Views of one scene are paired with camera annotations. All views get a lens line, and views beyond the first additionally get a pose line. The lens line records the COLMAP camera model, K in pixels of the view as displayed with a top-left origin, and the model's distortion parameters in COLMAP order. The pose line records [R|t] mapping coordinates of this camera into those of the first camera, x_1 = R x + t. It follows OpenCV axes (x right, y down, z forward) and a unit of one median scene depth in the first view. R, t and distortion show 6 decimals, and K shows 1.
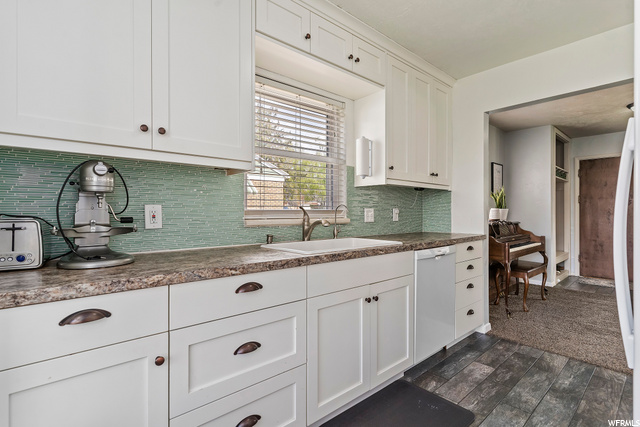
lens RADIAL K [[309.3, 0, 317.5], [0, 309.3, 213.1], [0, 0, 1]] dist [0.000673, 0.000946]
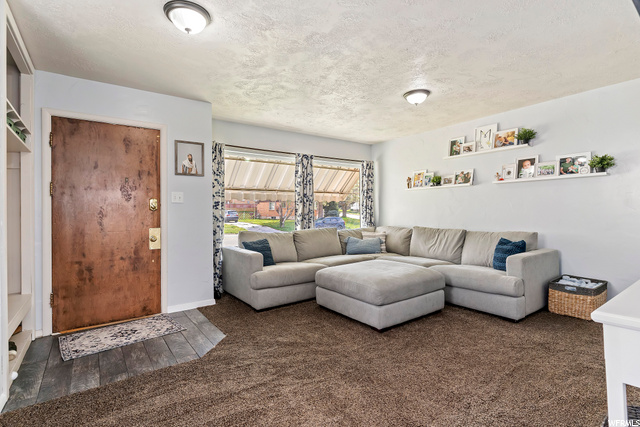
lens RADIAL K [[309.3, 0, 316.9], [0, 309.3, 208.8], [0, 0, 1]] dist [0.000673, 0.000946]
pose [[0.092884, 0.002504, 0.995674, 0.365399], [0.004497, 0.999986, -0.002934, -0.006808], [-0.995667, 0.004751, 0.092872, 0.505155]]
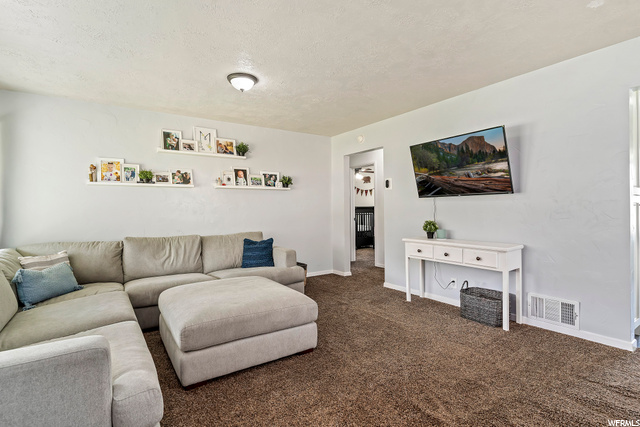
lens RADIAL K [[309.3, 0, 321.7], [0, 309.3, 214.1], [0, 0, 1]] dist [0.000673, 0.000946]
pose [[-0.991712, 0.008783, 0.128177, 0.751651], [0.009593, 0.999938, 0.005706, -0.004911], [-0.128119, 0.006888, -0.991735, 0.837591]]
